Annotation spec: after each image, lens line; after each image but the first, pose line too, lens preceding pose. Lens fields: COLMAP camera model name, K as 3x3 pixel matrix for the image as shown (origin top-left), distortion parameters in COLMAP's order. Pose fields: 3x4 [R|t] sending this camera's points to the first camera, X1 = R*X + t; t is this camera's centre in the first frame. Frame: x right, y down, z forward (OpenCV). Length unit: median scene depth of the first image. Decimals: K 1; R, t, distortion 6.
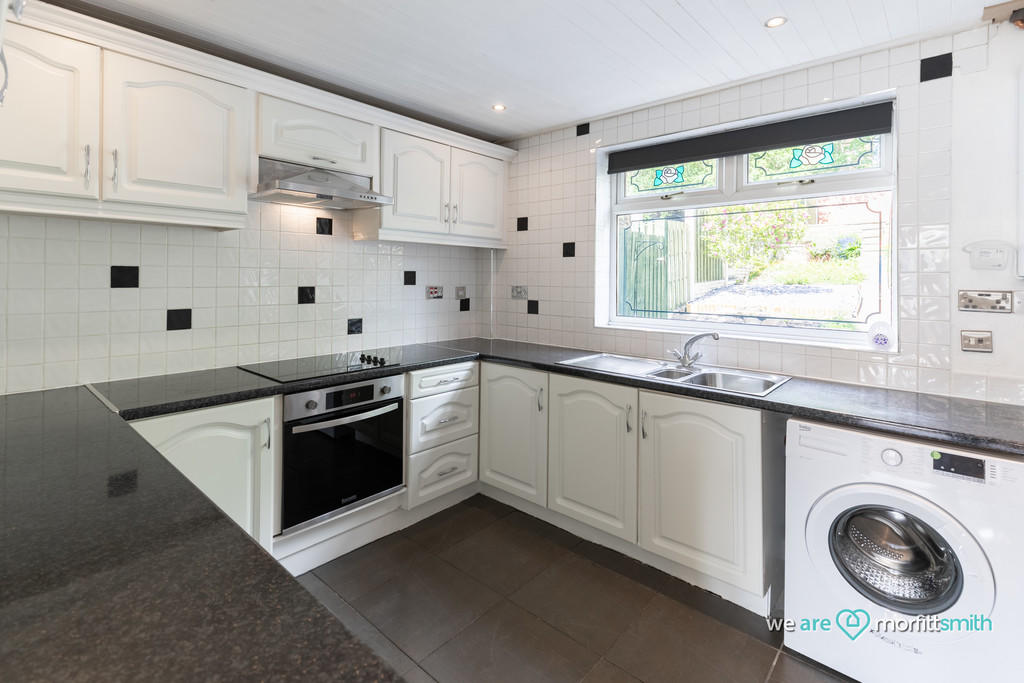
lens RADIAL K [[472.3, 0, 514.5], [0, 472.3, 276.7], [0, 0, 1]] dist [0.000106, 0.000107]
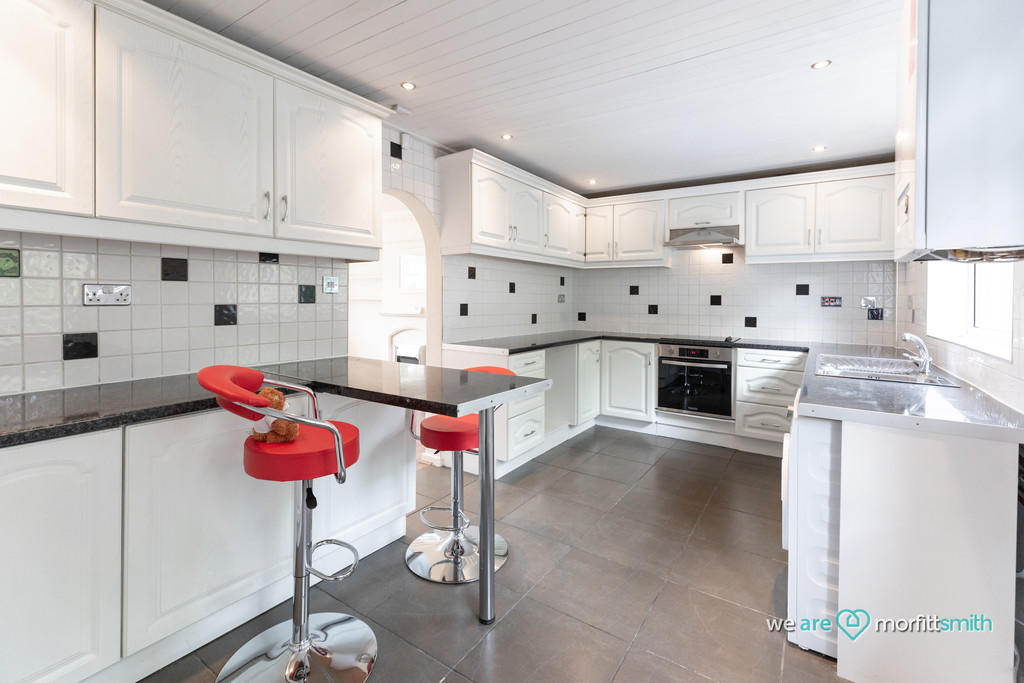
lens RADIAL K [[465.8, 0, 512.8], [0, 465.8, 302.3], [0, 0, 1]] dist [-0.000074, 0.000008]
pose [[0.133466, 0.002734, -0.991050, 0.898907], [-0.004102, 0.999989, 0.002206, 0.036234], [0.991045, 0.003771, 0.133476, 0.039295]]
